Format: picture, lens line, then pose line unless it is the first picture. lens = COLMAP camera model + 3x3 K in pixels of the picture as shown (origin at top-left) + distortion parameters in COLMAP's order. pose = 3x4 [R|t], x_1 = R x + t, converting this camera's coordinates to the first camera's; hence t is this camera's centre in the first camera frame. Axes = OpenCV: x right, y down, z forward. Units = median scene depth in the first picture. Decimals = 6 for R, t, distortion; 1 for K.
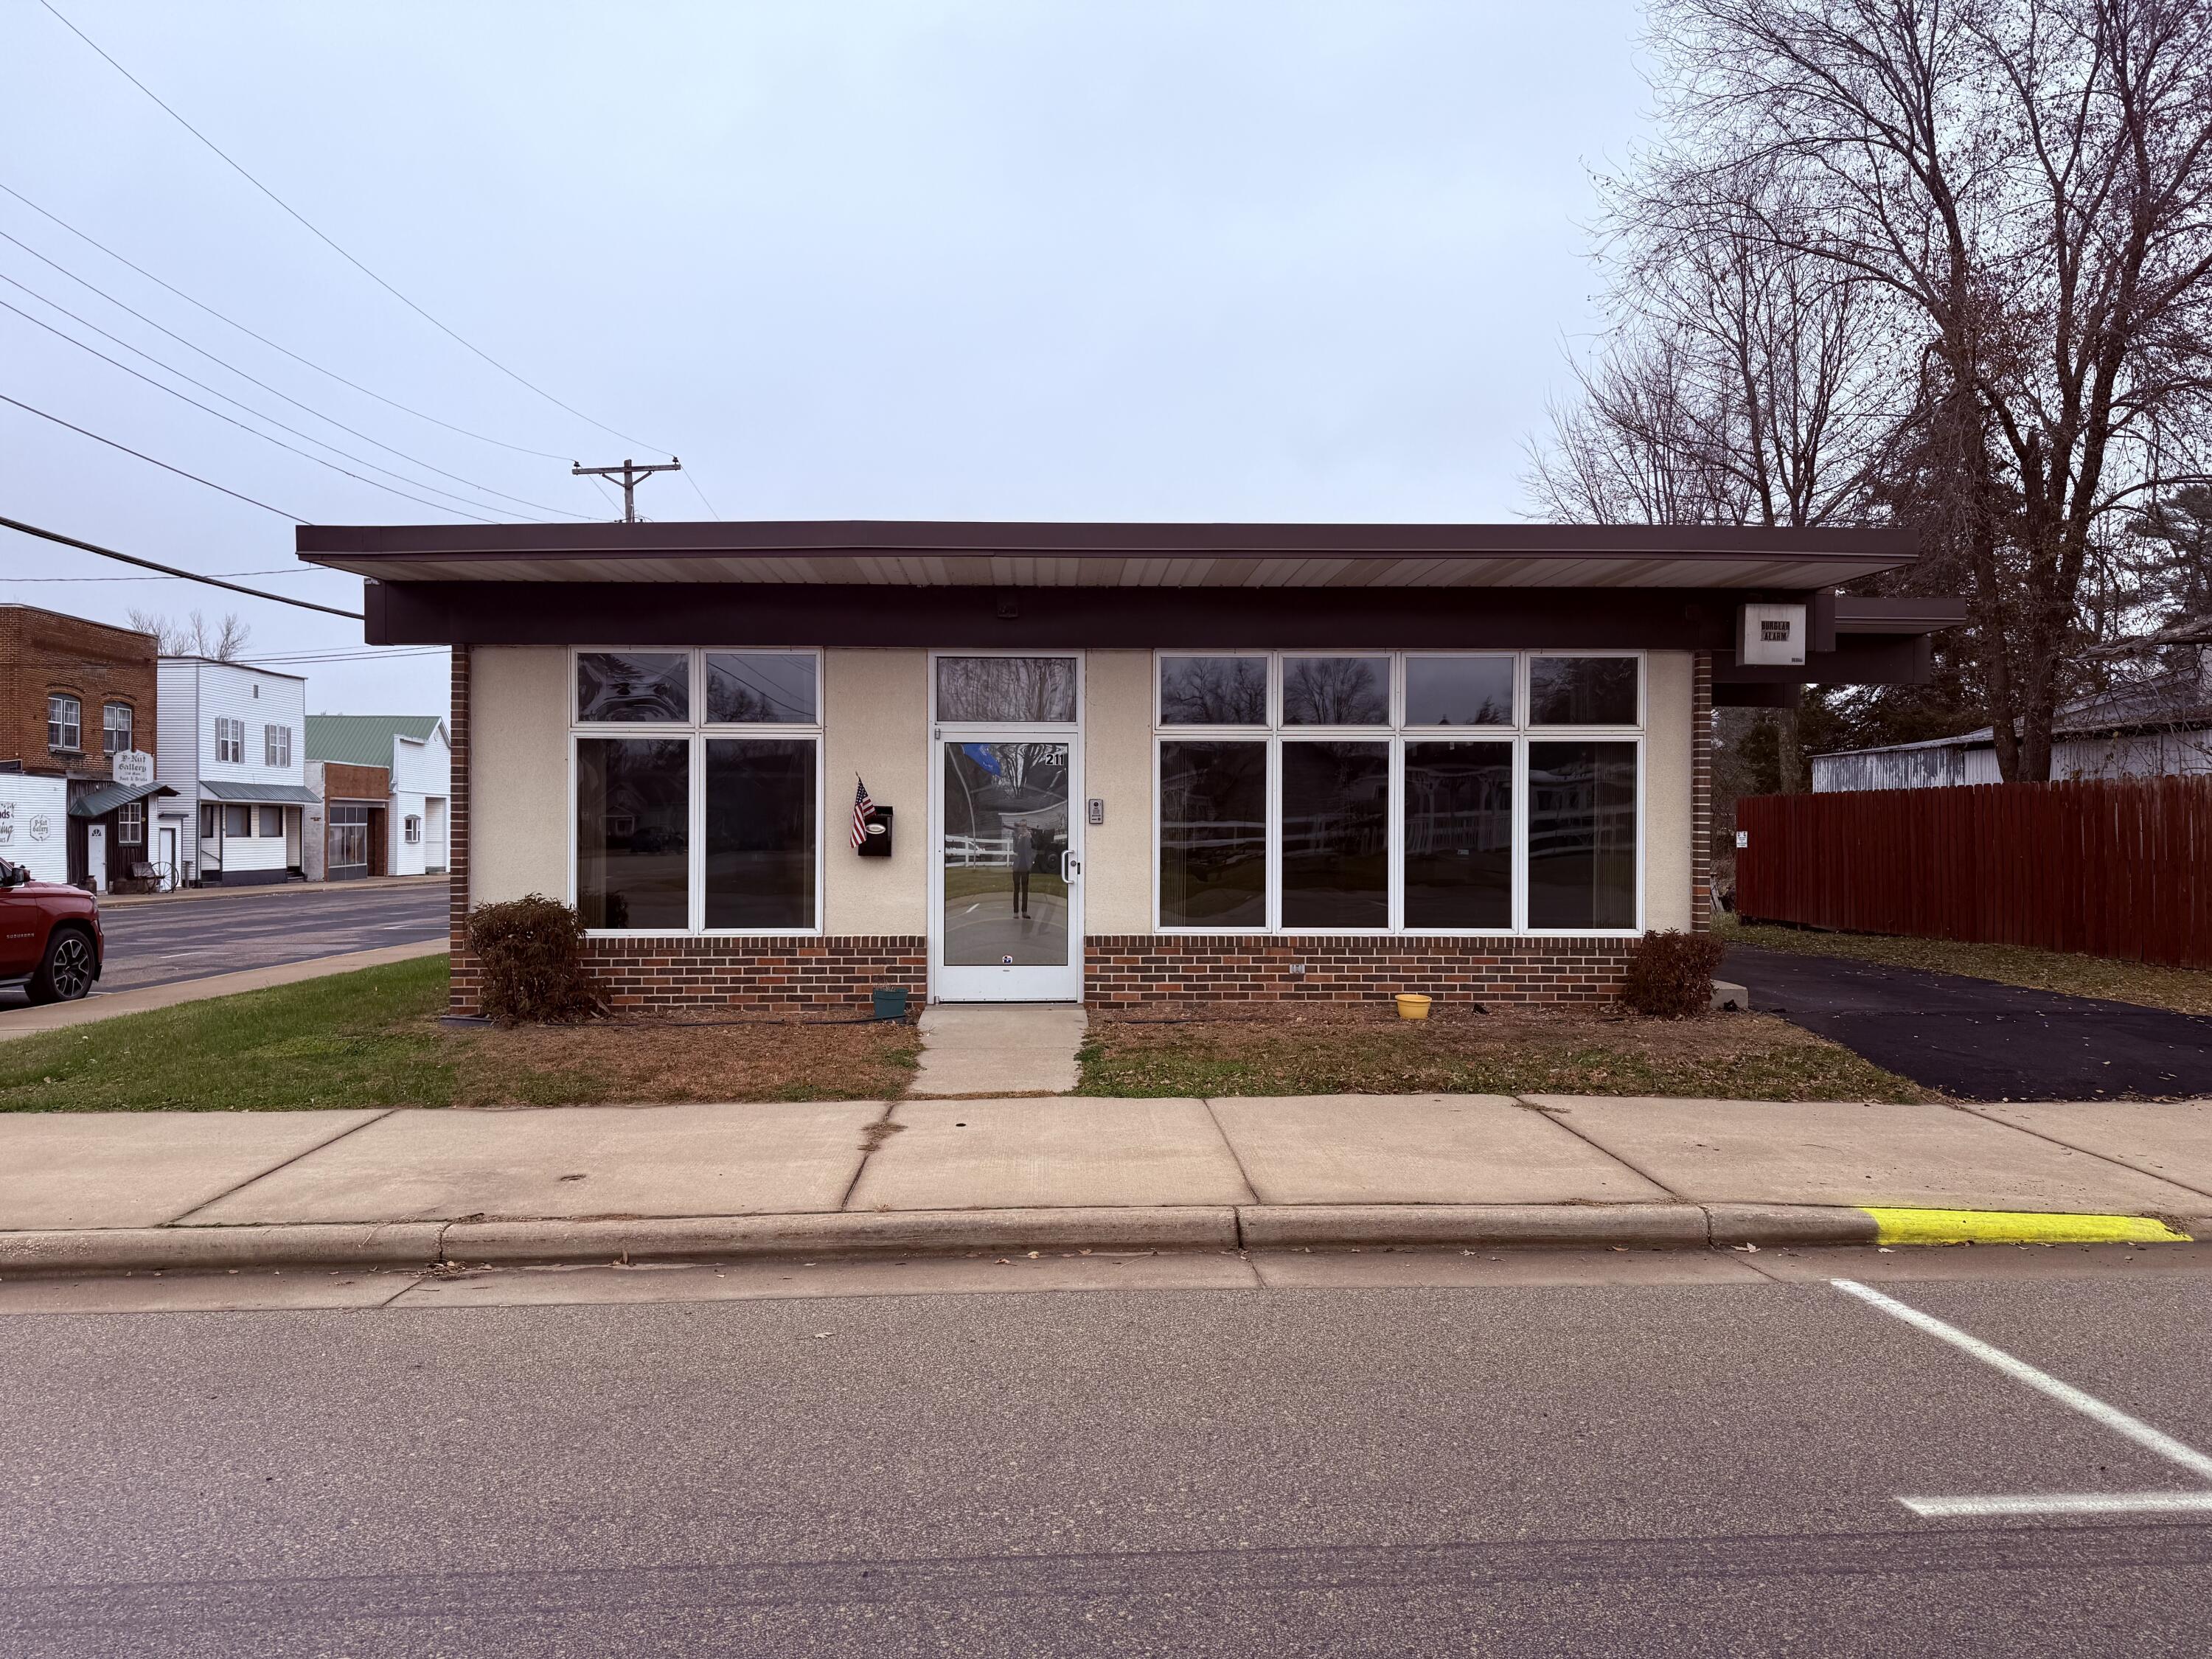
lens RADIAL K [[1556.0, 0, 1099.5], [0, 1556.0, 837.7], [0, 0, 1]] dist [0.069250, -0.066761]
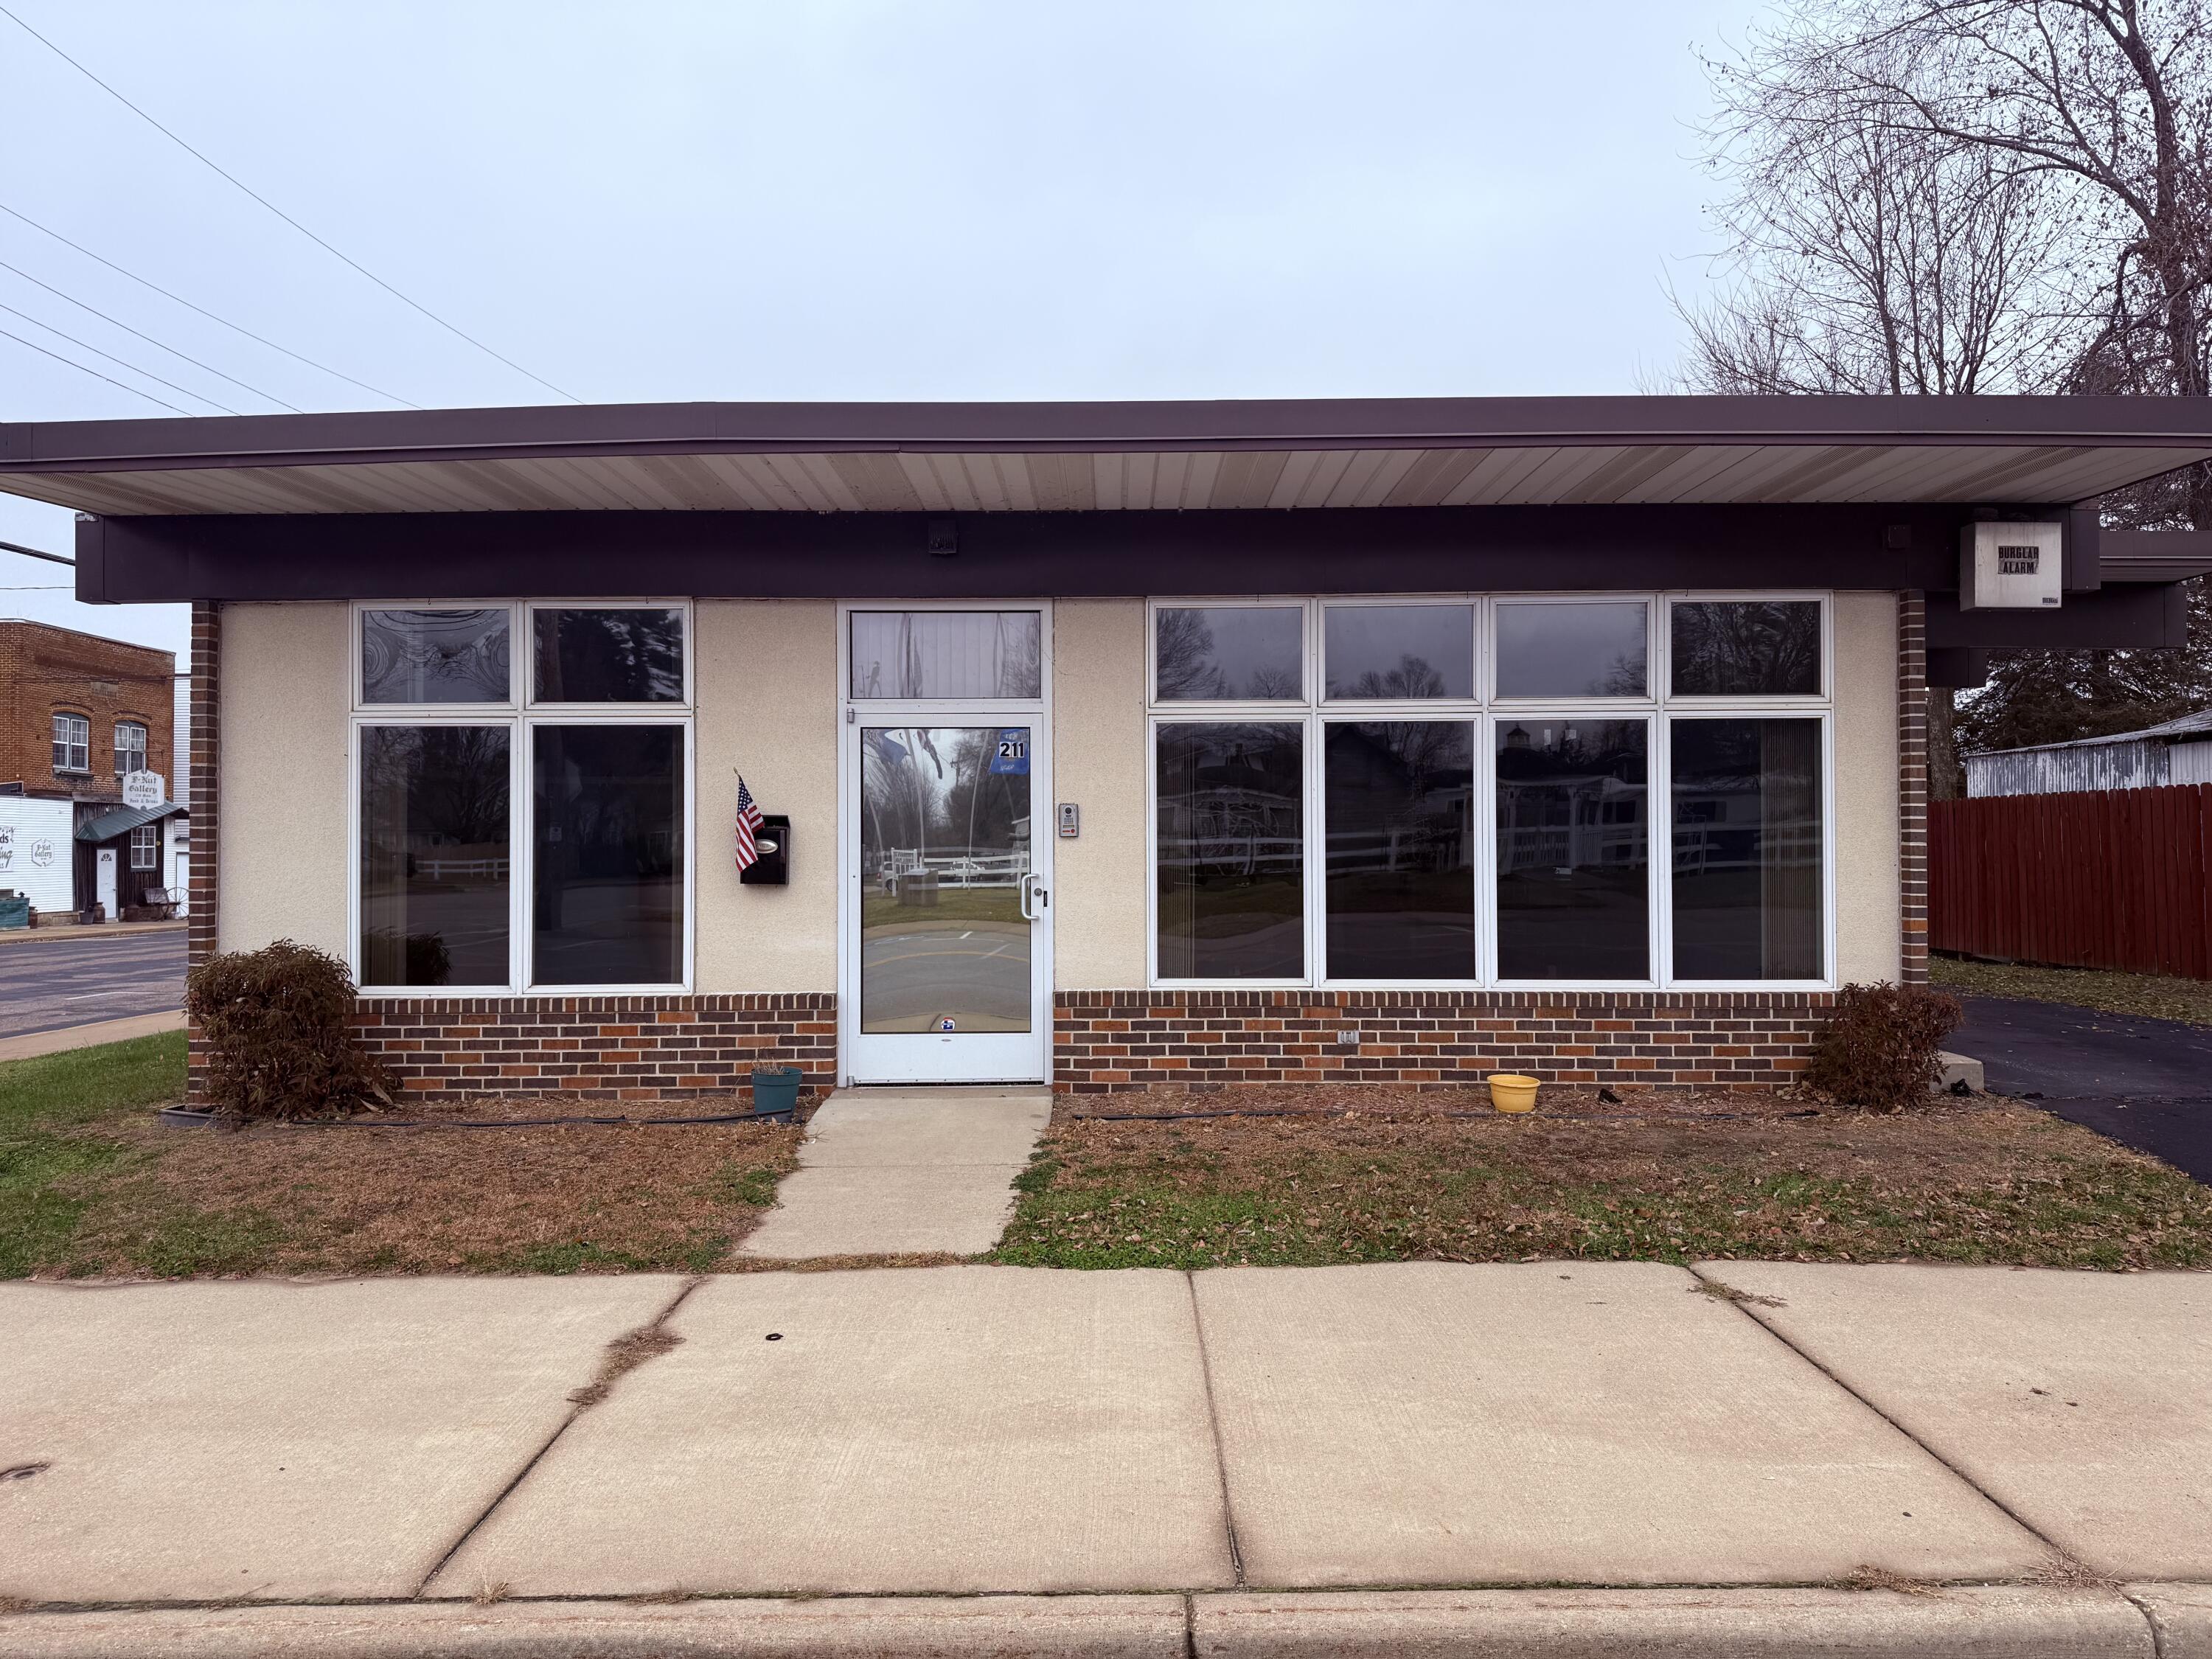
lens RADIAL K [[1556.0, 0, 1121.3], [0, 1556.0, 813.8], [0, 0, 1]] dist [0.069250, -0.066761]
pose [[0.999420, -0.007095, -0.033295, 0.047000], [0.006211, 0.999627, -0.026592, -0.000445], [0.033471, 0.026370, 0.999092, 0.275655]]
